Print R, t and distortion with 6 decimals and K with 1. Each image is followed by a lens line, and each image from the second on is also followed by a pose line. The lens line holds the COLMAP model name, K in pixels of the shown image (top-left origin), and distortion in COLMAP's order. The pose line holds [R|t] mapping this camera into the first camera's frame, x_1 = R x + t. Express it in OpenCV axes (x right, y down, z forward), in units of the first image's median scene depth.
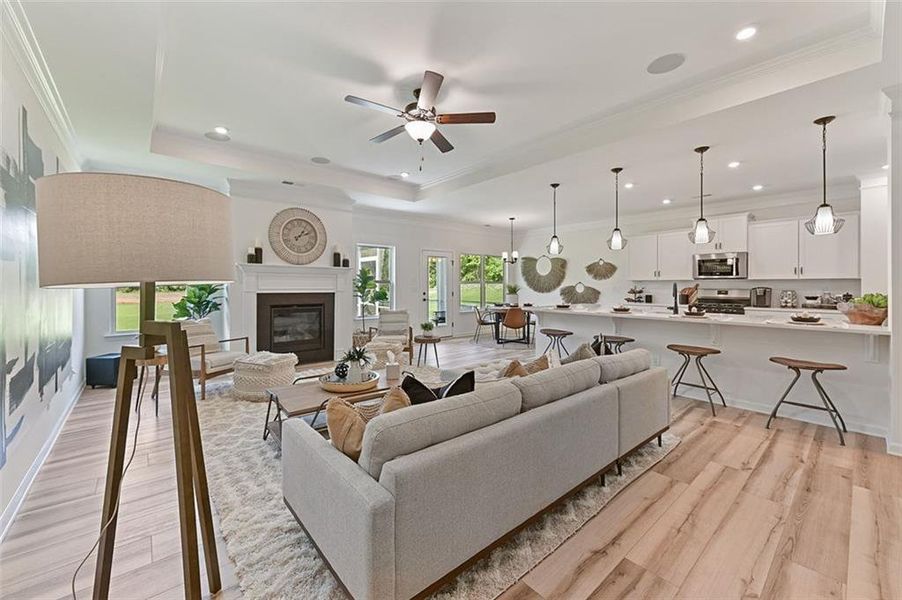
lens RADIAL K [[355.3, 0, 445.1], [0, 355.3, 278.5], [0, 0, 1]] dist [0.001839, -0.000701]
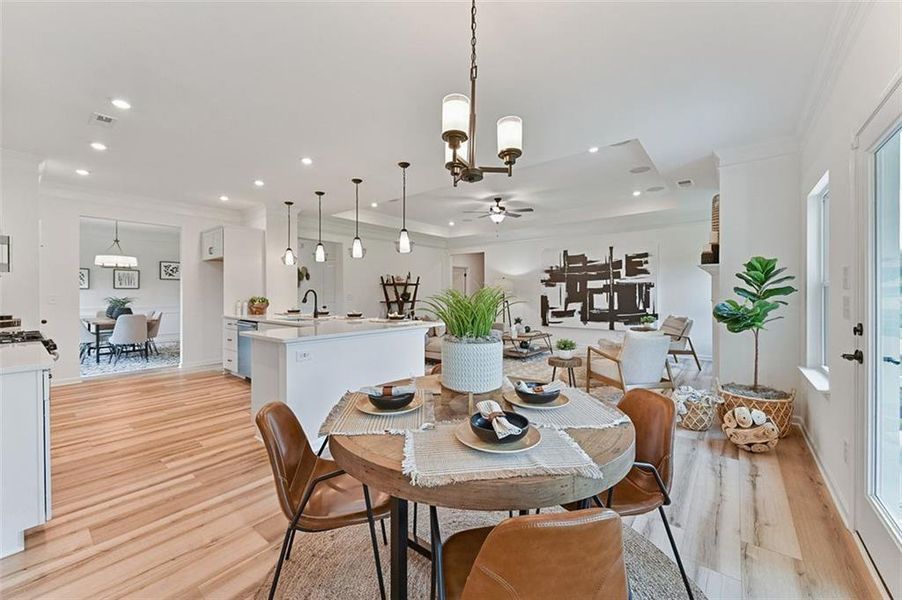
lens RADIAL K [[355.3, 0, 447.0], [0, 355.3, 295.2], [0, 0, 1]] dist [0.001839, -0.000701]
pose [[-0.983698, 0.002423, -0.179814, 0.317170], [0.004460, 0.999930, -0.010923, 0.031523], [0.179775, -0.011547, -0.983640, 1.585668]]
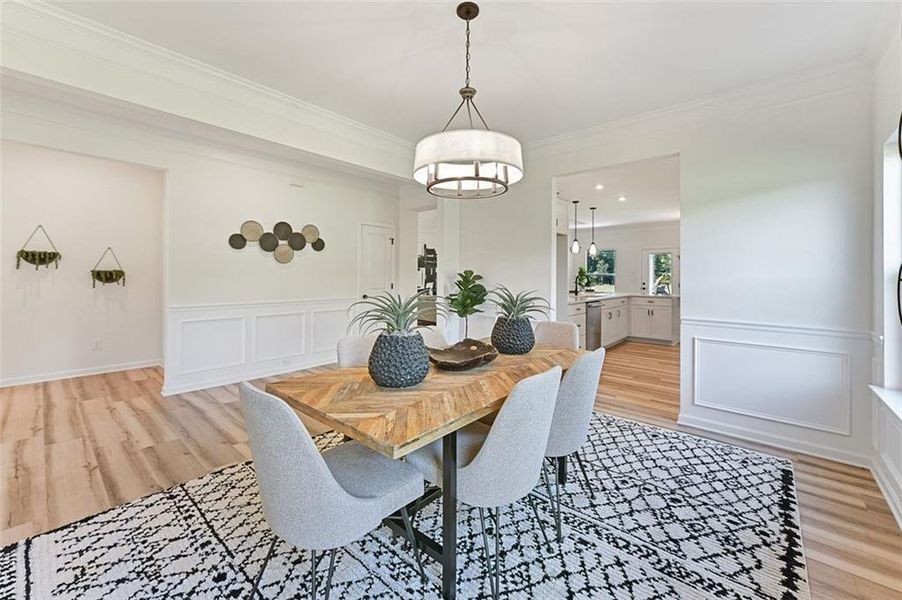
lens RADIAL K [[355.3, 0, 454.6], [0, 355.3, 278.1], [0, 0, 1]] dist [0.001839, -0.000701]
pose [[0.149280, 0.008870, -0.988755, 1.480557], [0.007942, 0.999917, 0.010169, 0.005188], [0.988763, -0.009370, 0.149197, 0.193788]]
